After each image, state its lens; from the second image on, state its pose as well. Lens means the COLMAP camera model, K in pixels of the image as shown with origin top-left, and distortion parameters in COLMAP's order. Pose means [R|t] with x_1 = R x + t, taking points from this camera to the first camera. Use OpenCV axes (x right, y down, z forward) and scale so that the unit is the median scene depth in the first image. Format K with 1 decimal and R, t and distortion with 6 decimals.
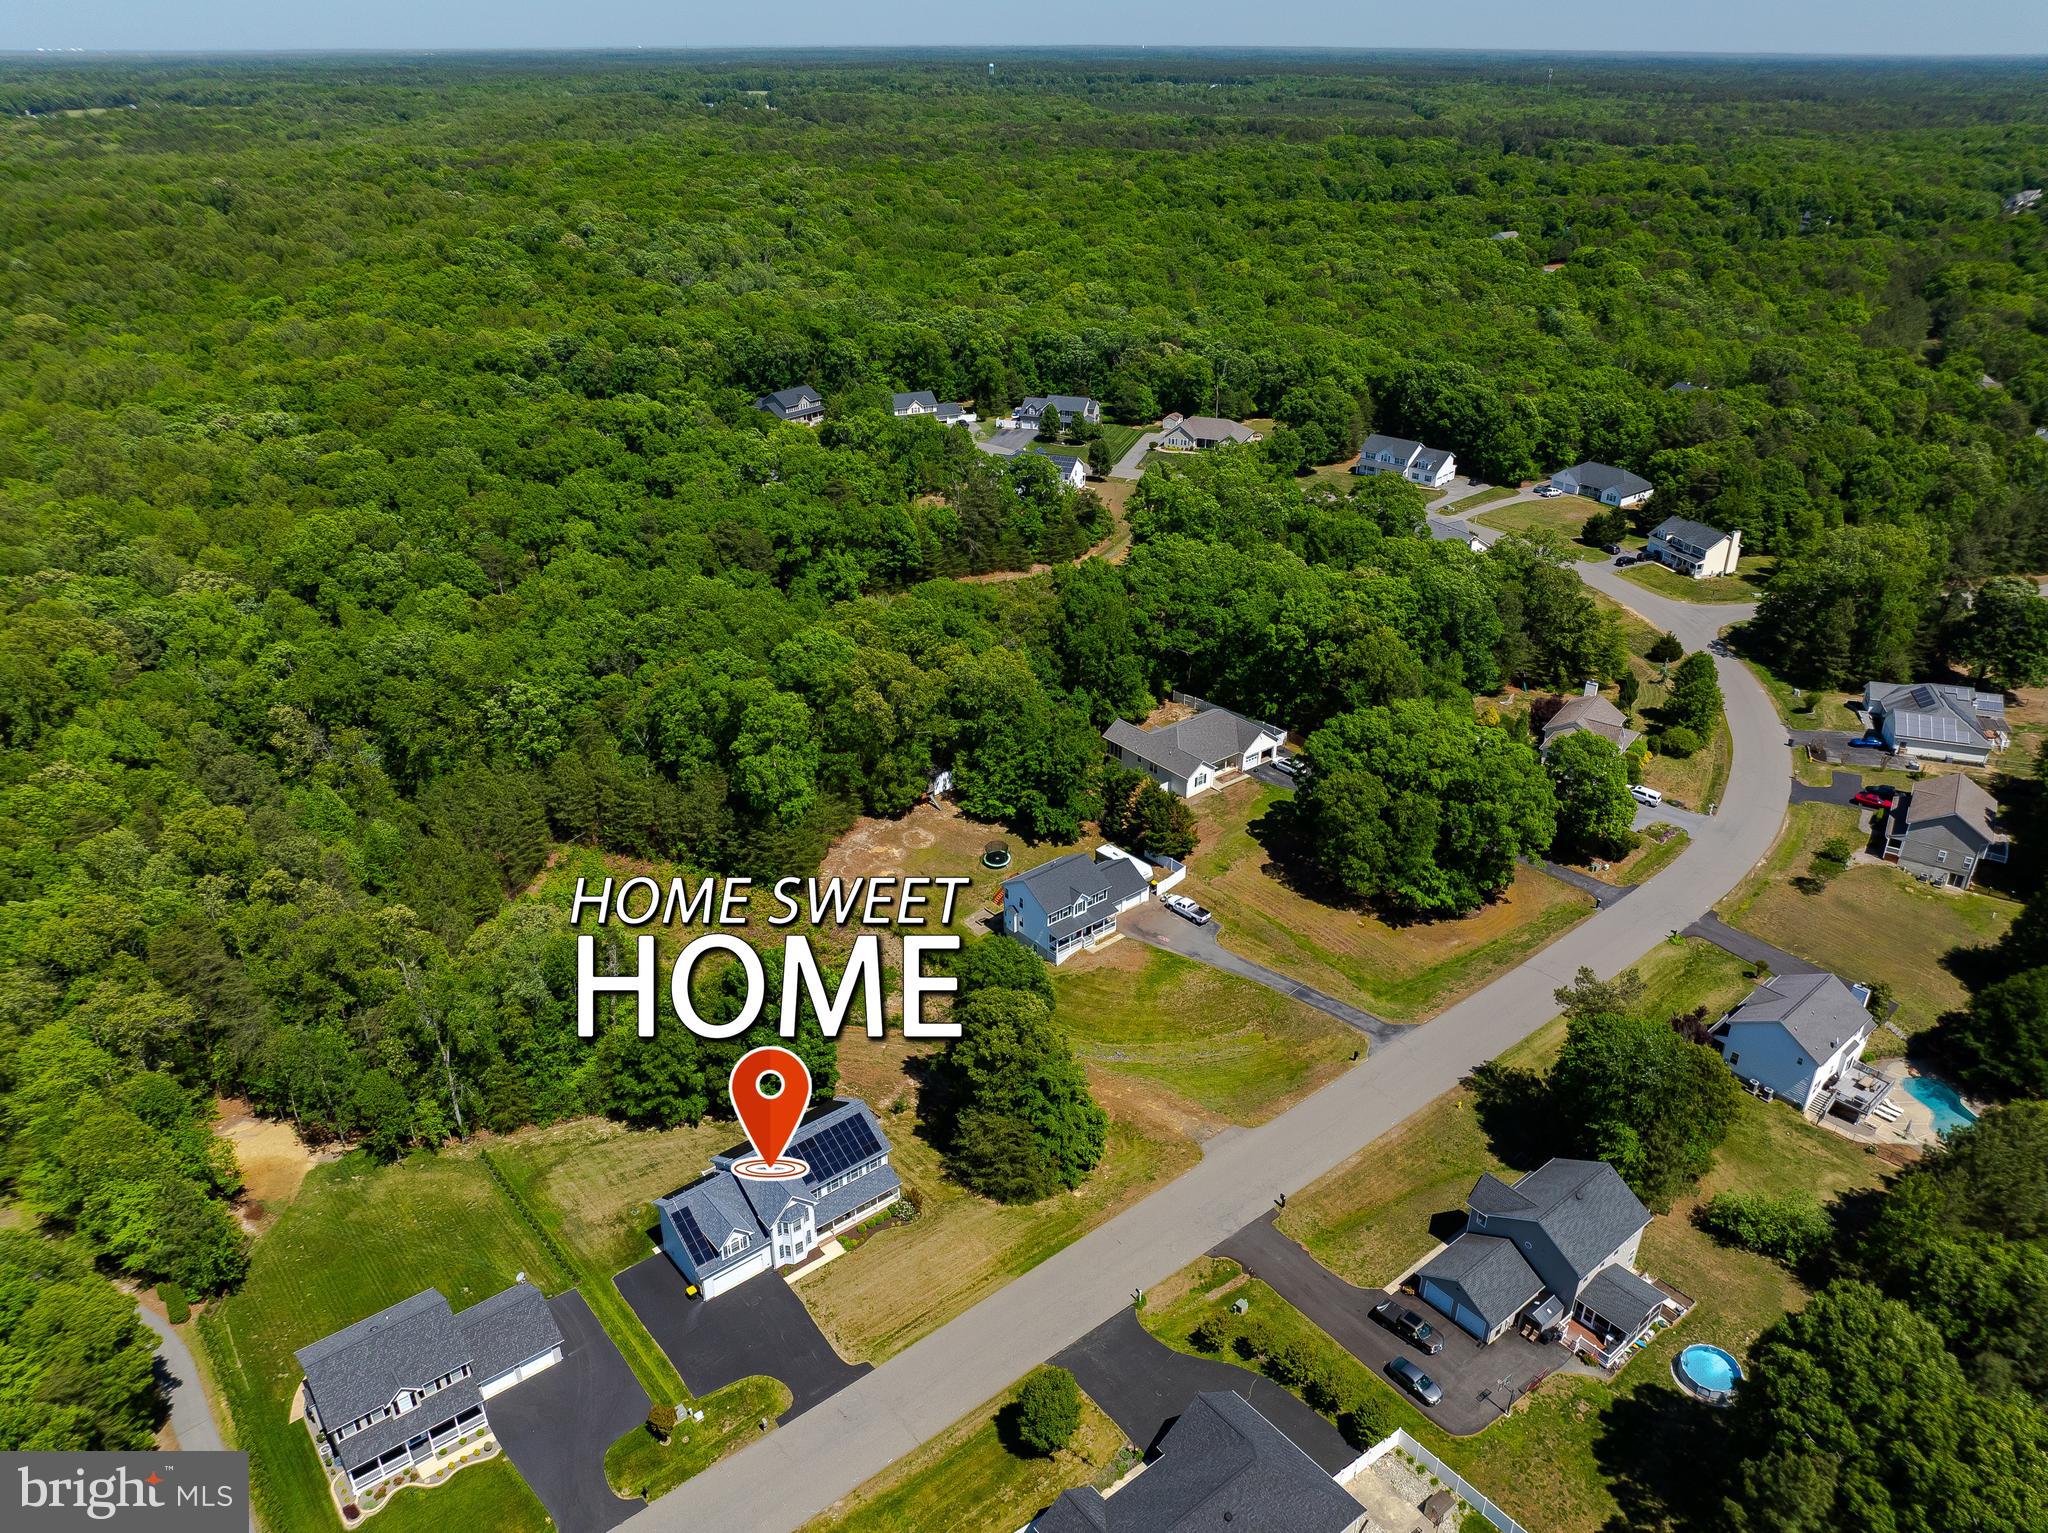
lens RADIAL K [[1499.4, 0, 1099.6], [0, 1499.4, 765.7], [0, 0, 1]] dist [-0.002607, -0.063432]
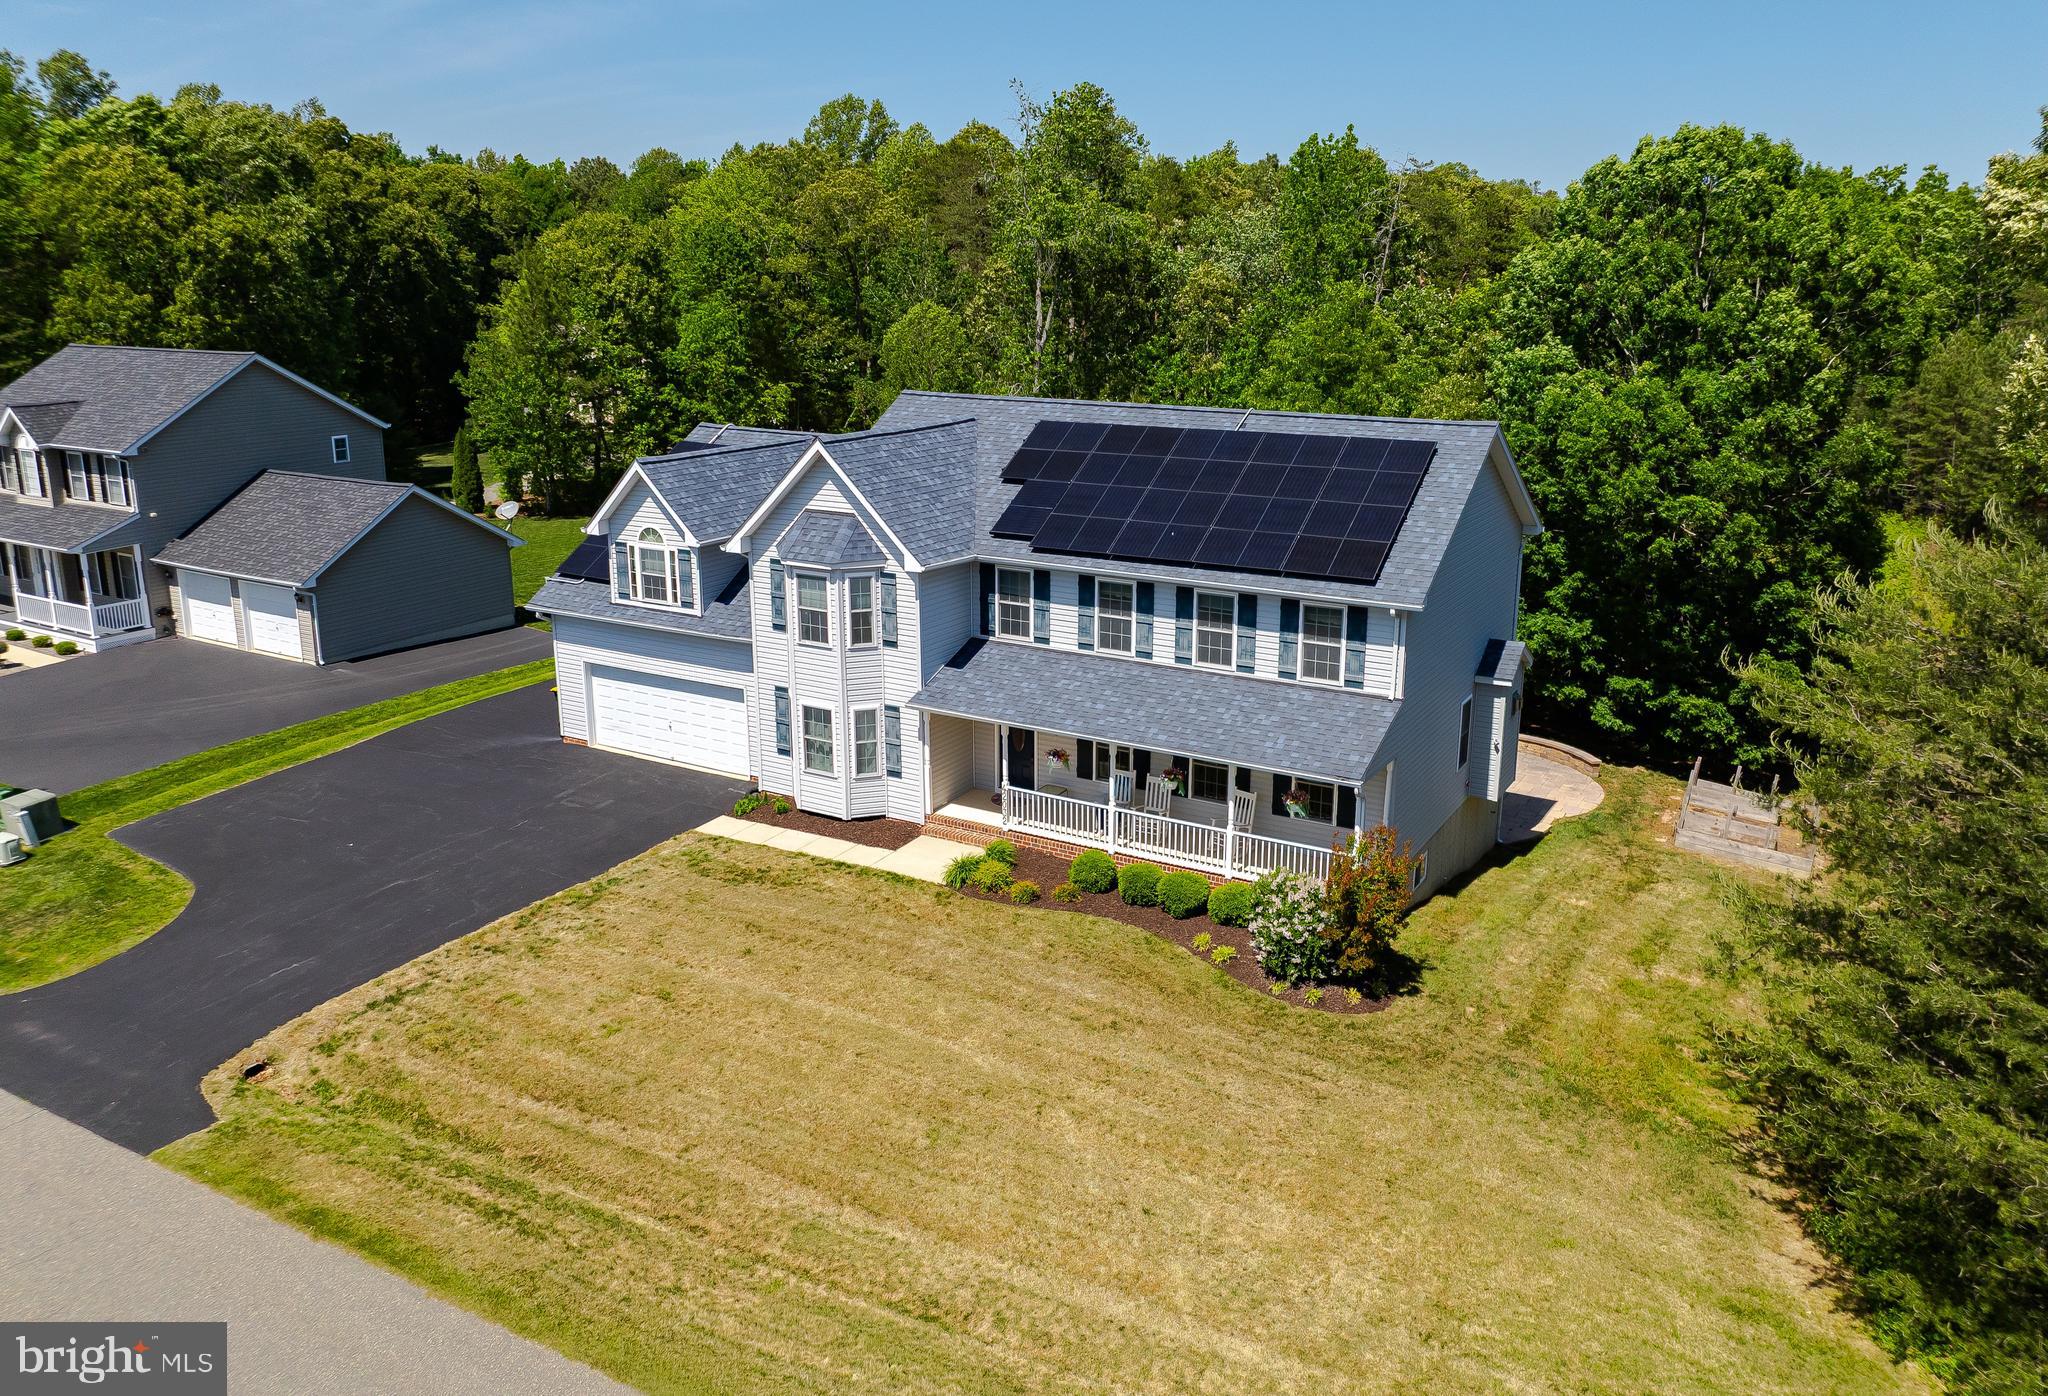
lens RADIAL K [[1510.6, 0, 1048.6], [0, 1510.6, 668.7], [0, 0, 1]] dist [-0.032486, 0.005725]
pose [[0.330877, 0.210375, -0.919925, 0.016397], [-0.429564, 0.901557, 0.051669, 0.246663], [0.840235, 0.378071, 0.388674, 0.808373]]
